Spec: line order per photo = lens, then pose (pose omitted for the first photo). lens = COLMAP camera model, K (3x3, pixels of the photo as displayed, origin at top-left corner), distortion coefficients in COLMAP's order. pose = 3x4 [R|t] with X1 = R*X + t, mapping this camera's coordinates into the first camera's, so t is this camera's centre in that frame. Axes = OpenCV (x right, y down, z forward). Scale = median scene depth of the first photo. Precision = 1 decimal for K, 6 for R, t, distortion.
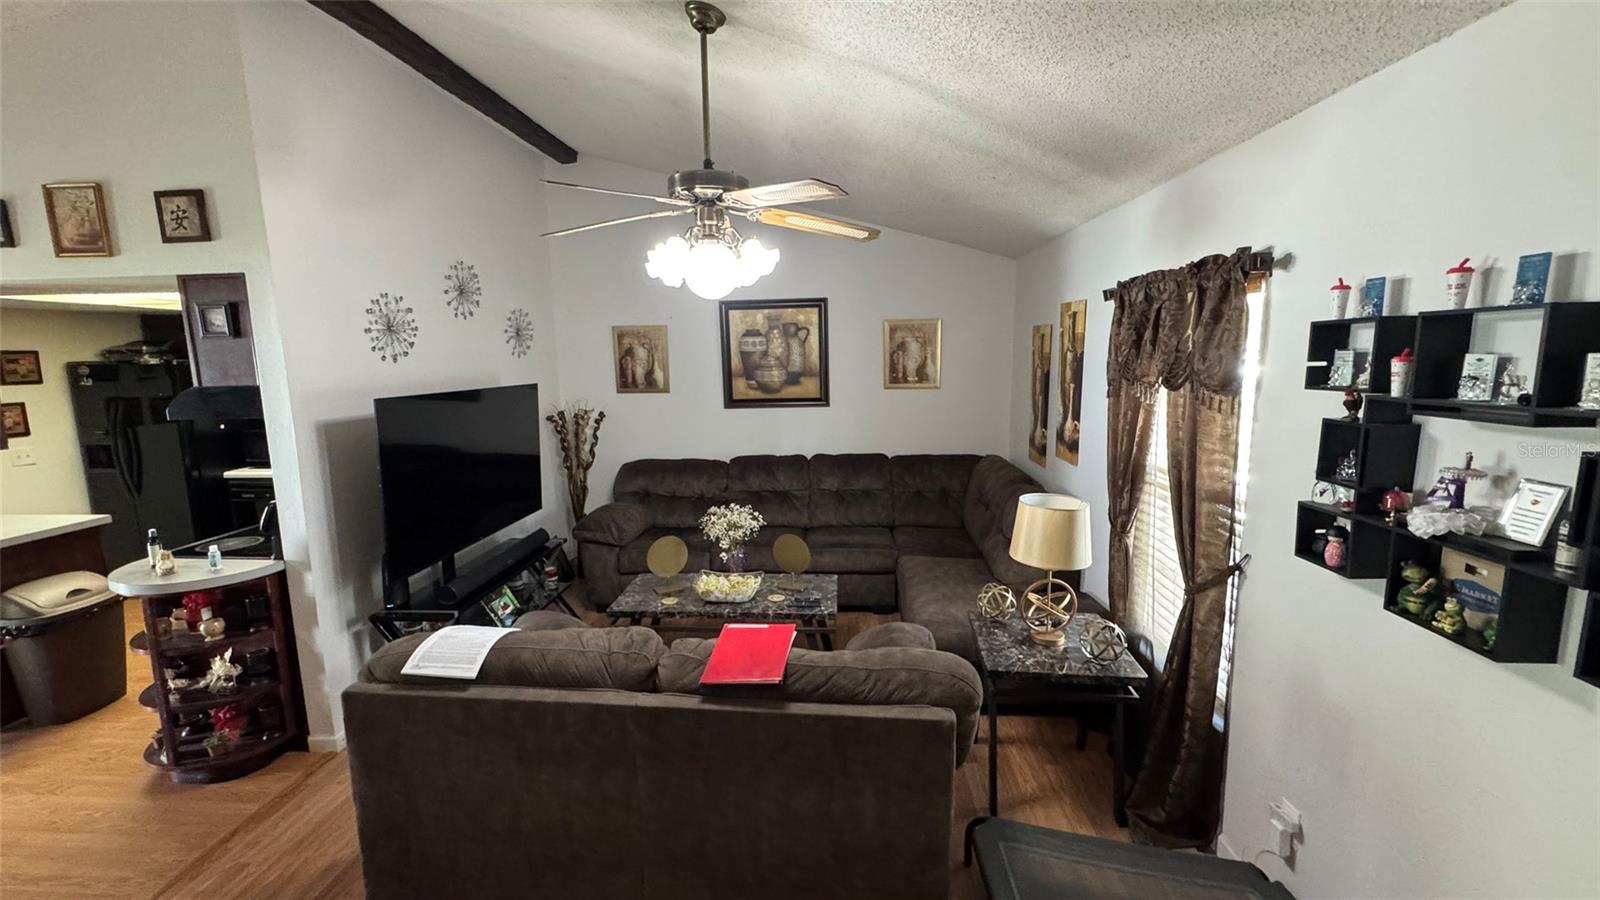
lens RADIAL K [[638.3, 0, 803.6], [0, 638.3, 446.2], [0, 0, 1]] dist [-0.002687, 0.000073]
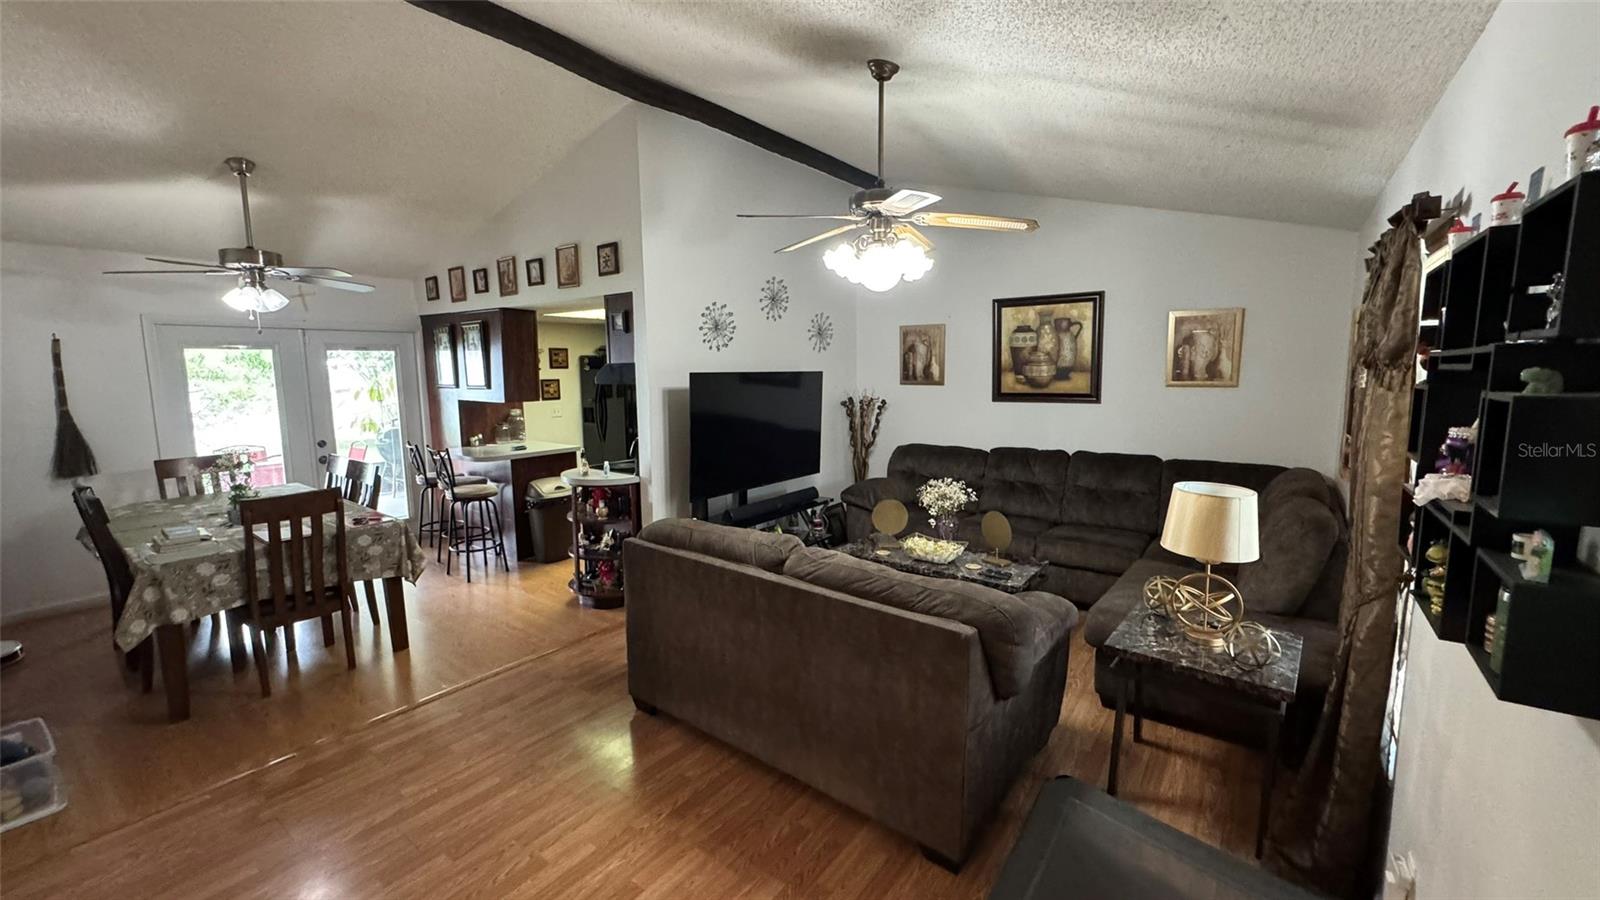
lens RADIAL K [[638.3, 0, 803.6], [0, 638.3, 446.2], [0, 0, 1]] dist [-0.002687, 0.000073]
pose [[0.840612, 0.075151, -0.536399, 0.275088], [-0.083983, 0.996435, 0.007990, 0.048001], [0.535087, 0.038332, 0.843927, -0.077566]]
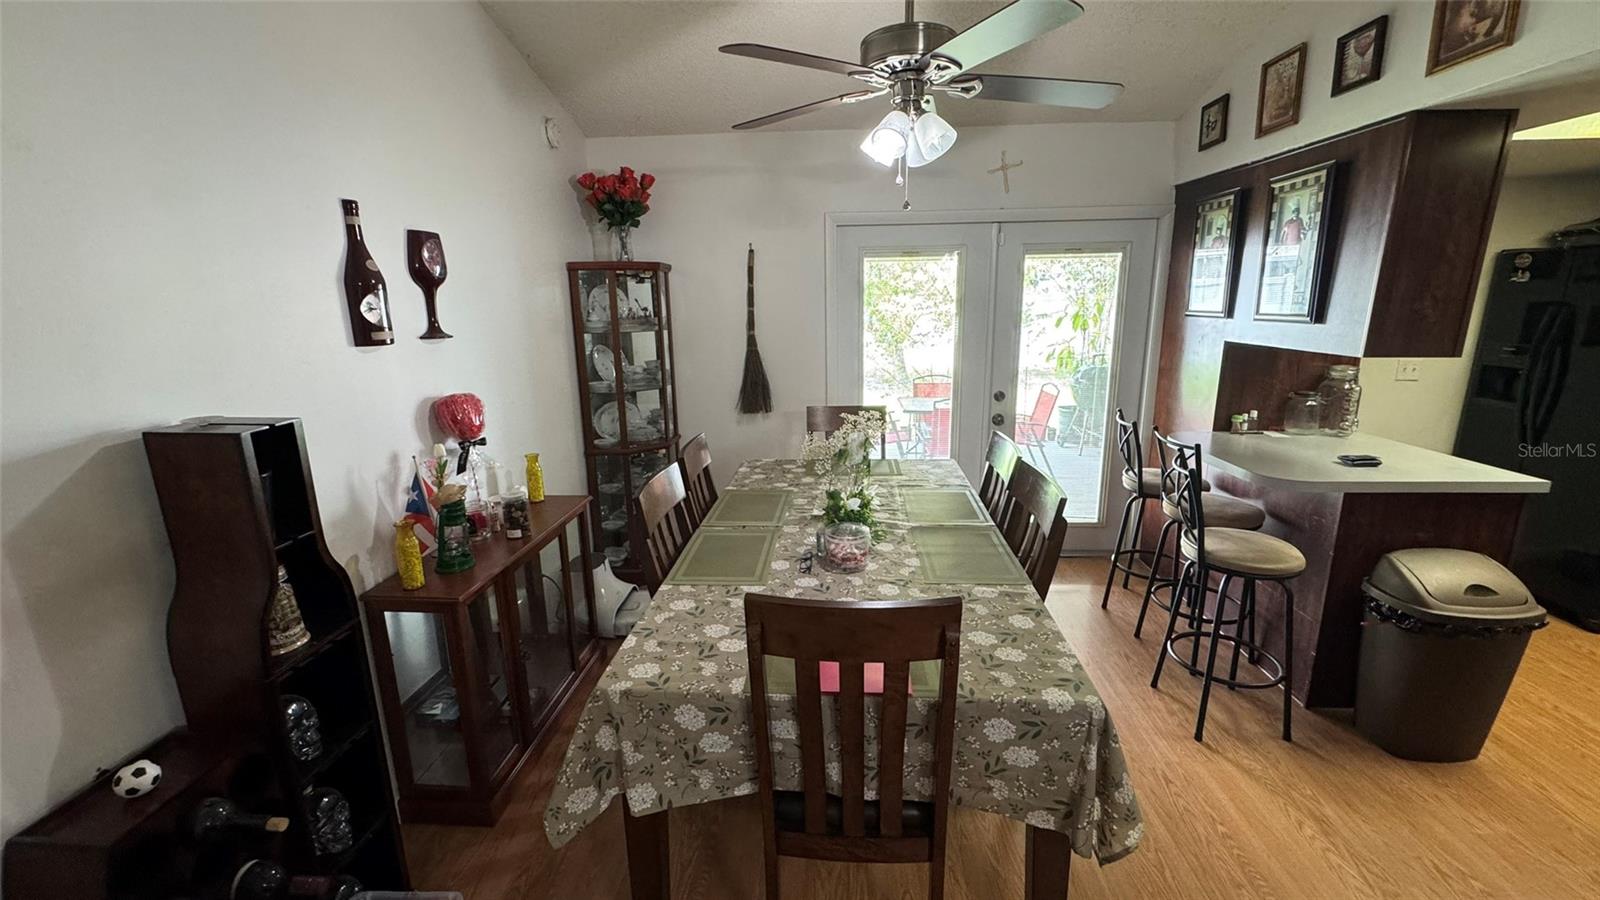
lens RADIAL K [[638.3, 0, 803.6], [0, 638.3, 446.2], [0, 0, 1]] dist [-0.002687, 0.000073]
pose [[0.009351, 0.239085, -0.970954, -0.513122], [-0.132520, 0.962728, 0.235783, 0.025752], [0.991136, 0.126466, 0.040686, 0.255752]]
